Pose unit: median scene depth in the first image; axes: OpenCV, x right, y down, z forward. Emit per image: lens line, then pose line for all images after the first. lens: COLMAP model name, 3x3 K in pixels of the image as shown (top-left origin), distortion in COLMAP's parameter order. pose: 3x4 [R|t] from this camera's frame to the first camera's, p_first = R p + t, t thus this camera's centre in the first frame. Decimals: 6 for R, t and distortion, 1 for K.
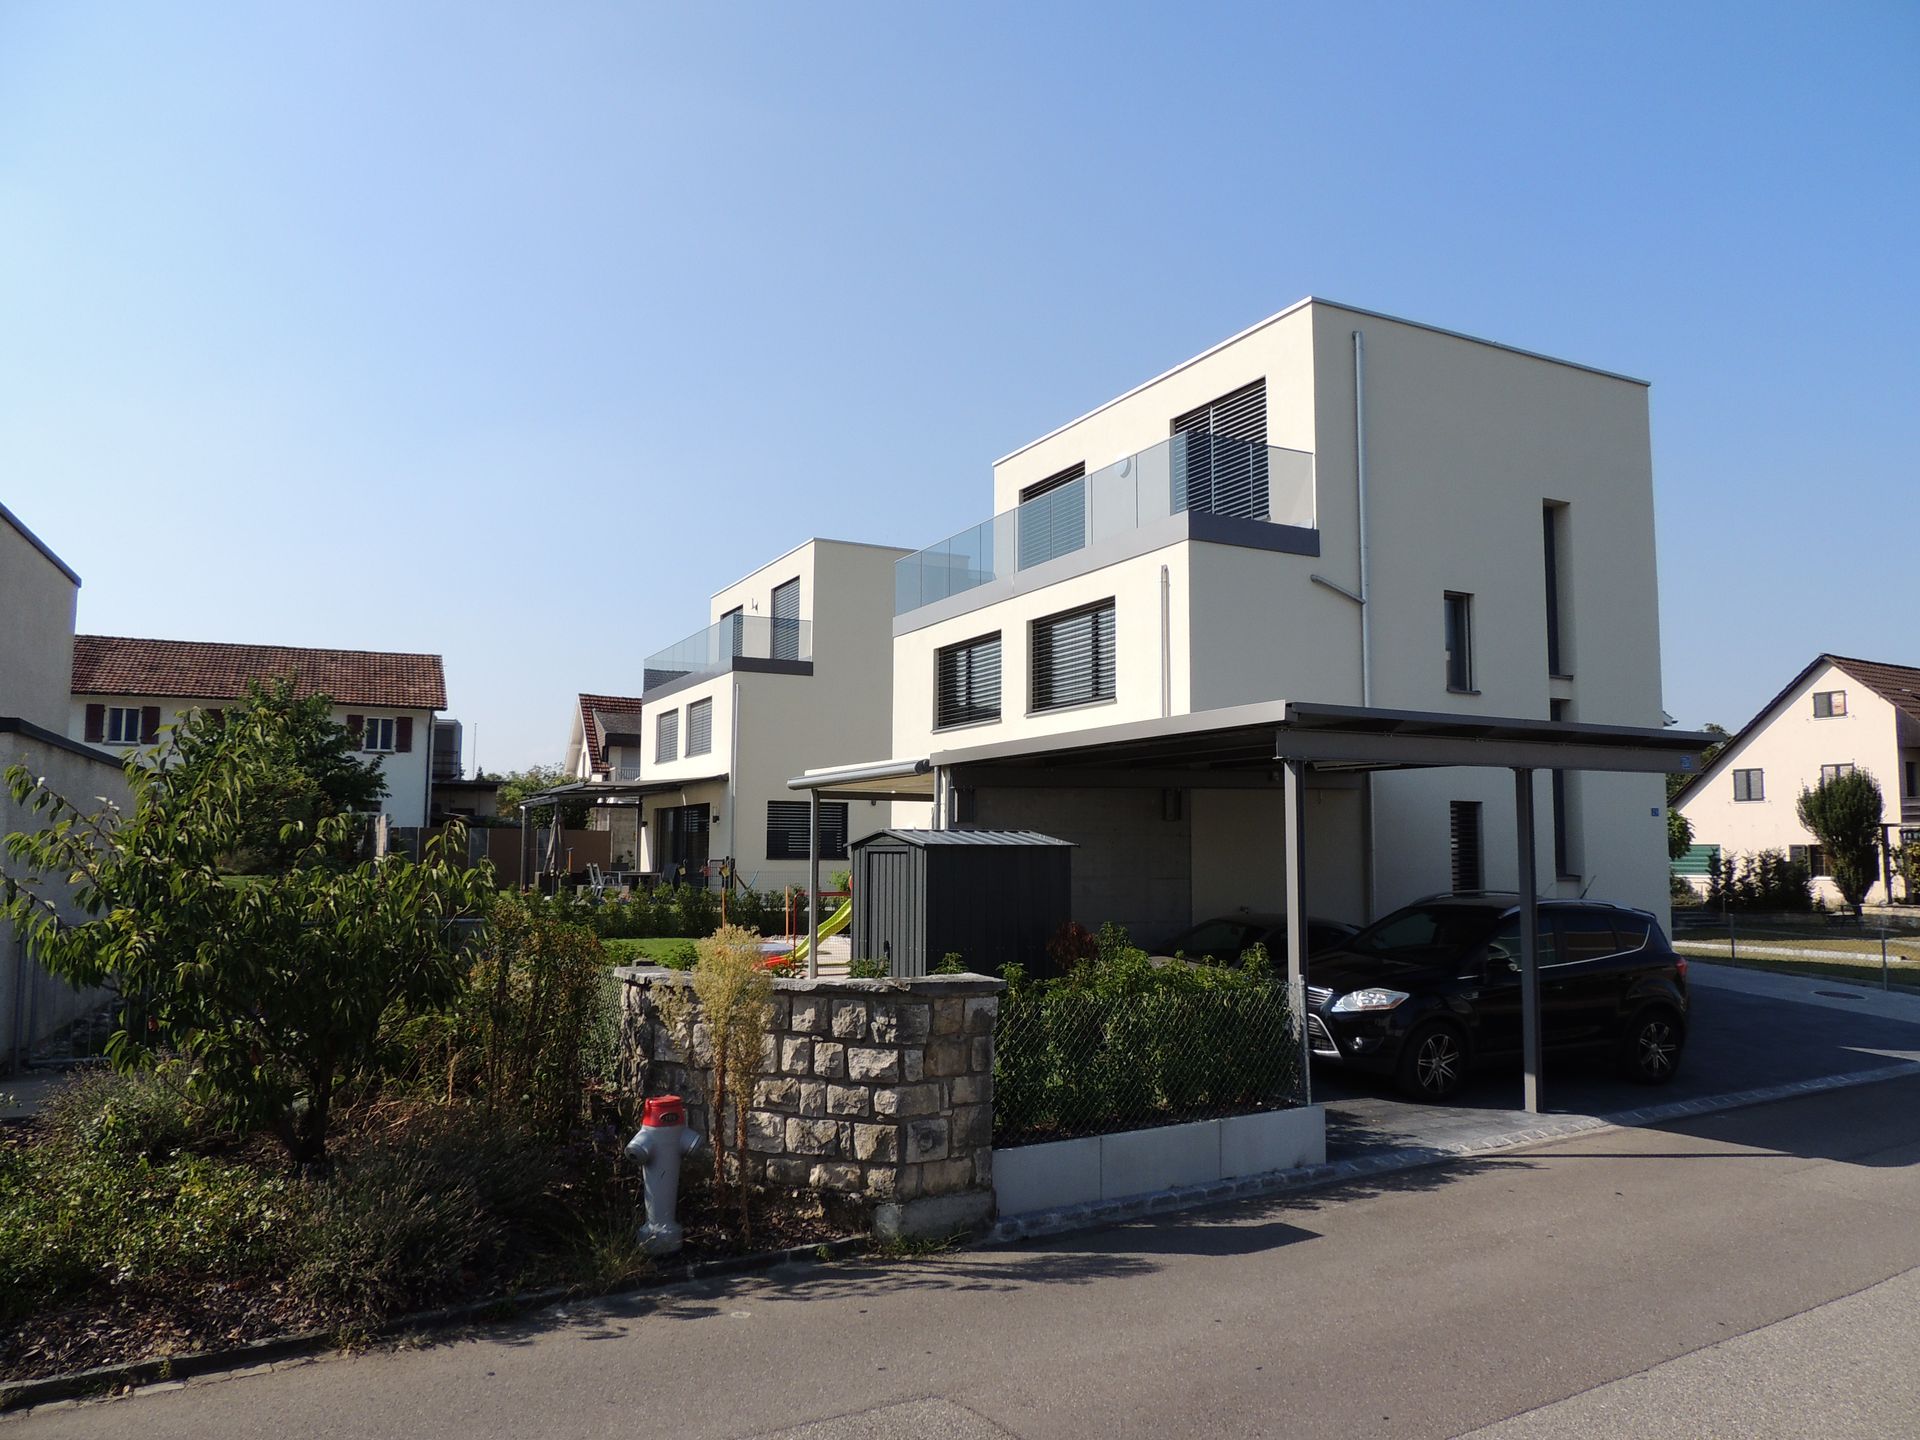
lens RADIAL K [[1272.5, 0, 959.1], [0, 1272.5, 722.5], [0, 0, 1]] dist [-0.004176, -0.000333]
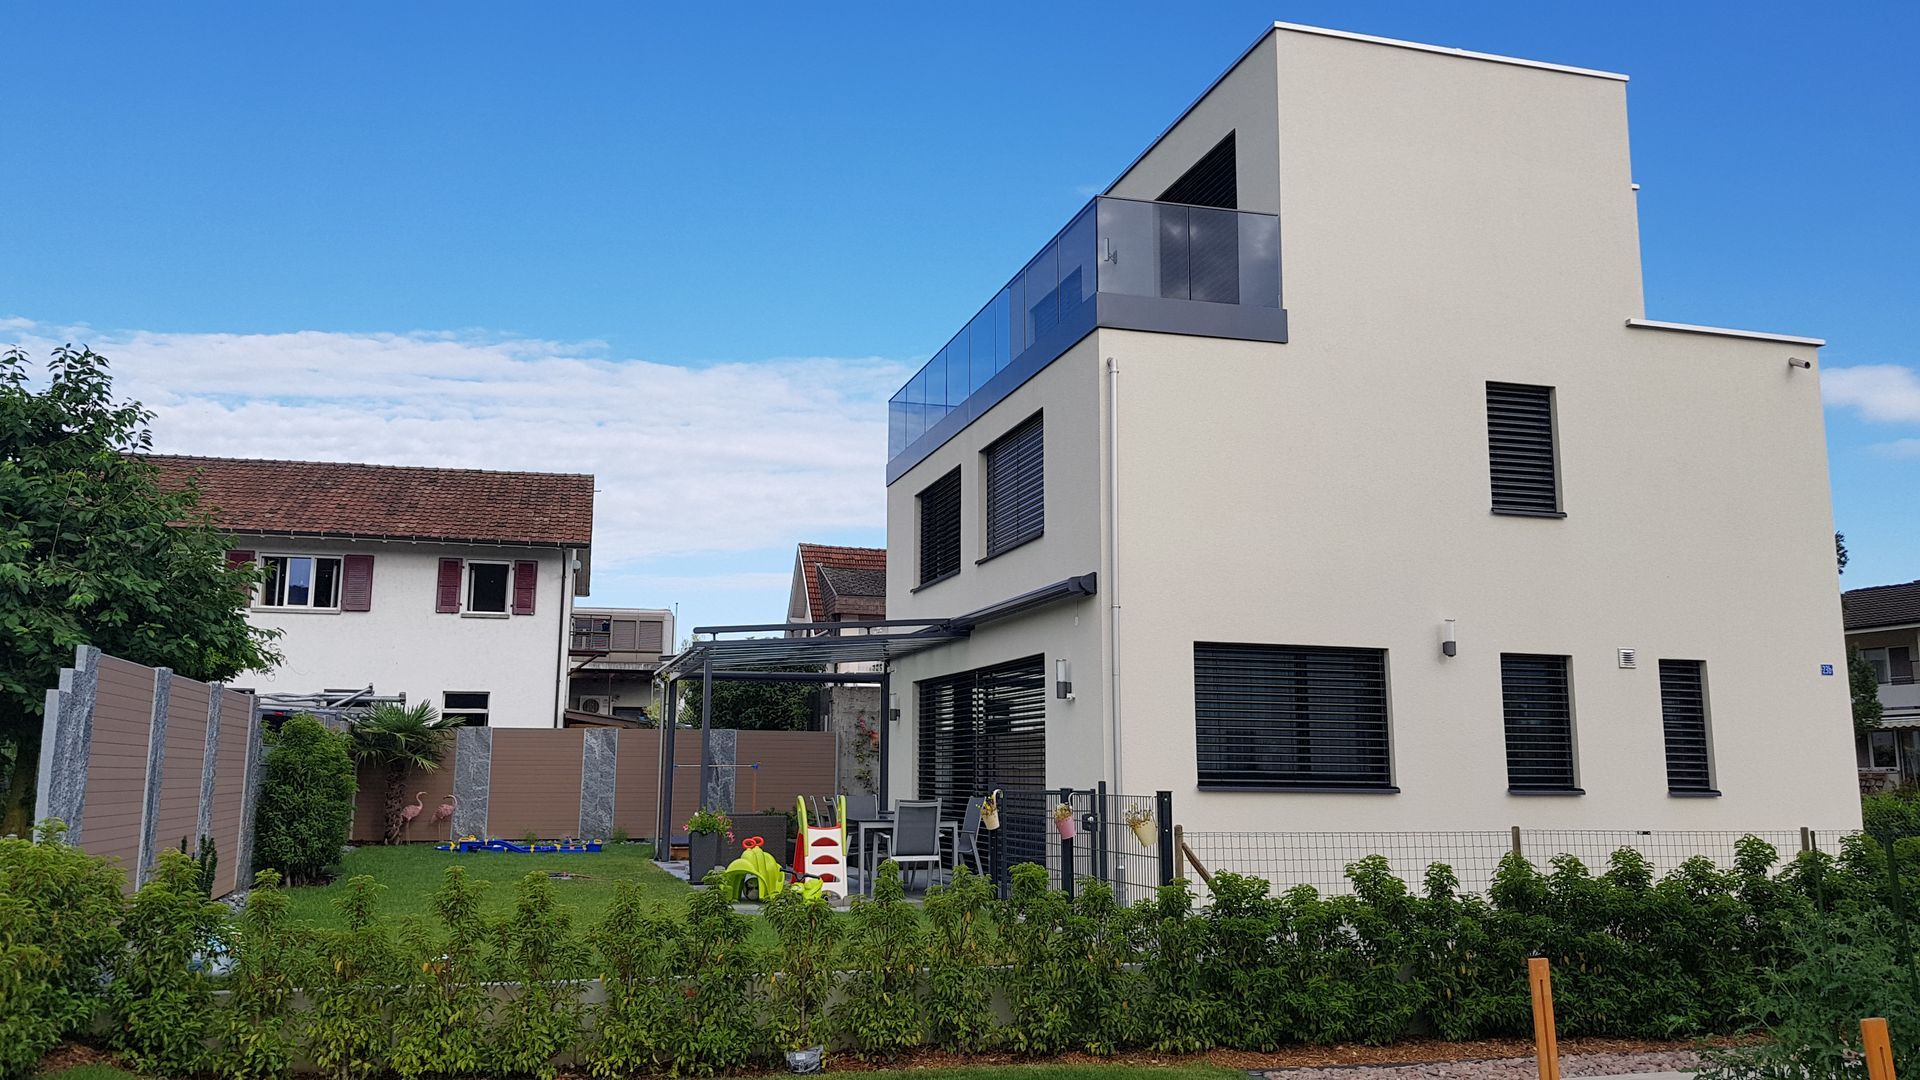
lens RADIAL K [[1473.9, 0, 959.5], [0, 1473.9, 535.4], [0, 0, 1]] dist [0.003955, -0.000224]
pose [[0.980654, -0.024782, -0.194176, -0.113552], [0.011739, 0.997614, -0.068037, 0.050762], [0.195399, 0.064441, 0.978604, 0.455929]]
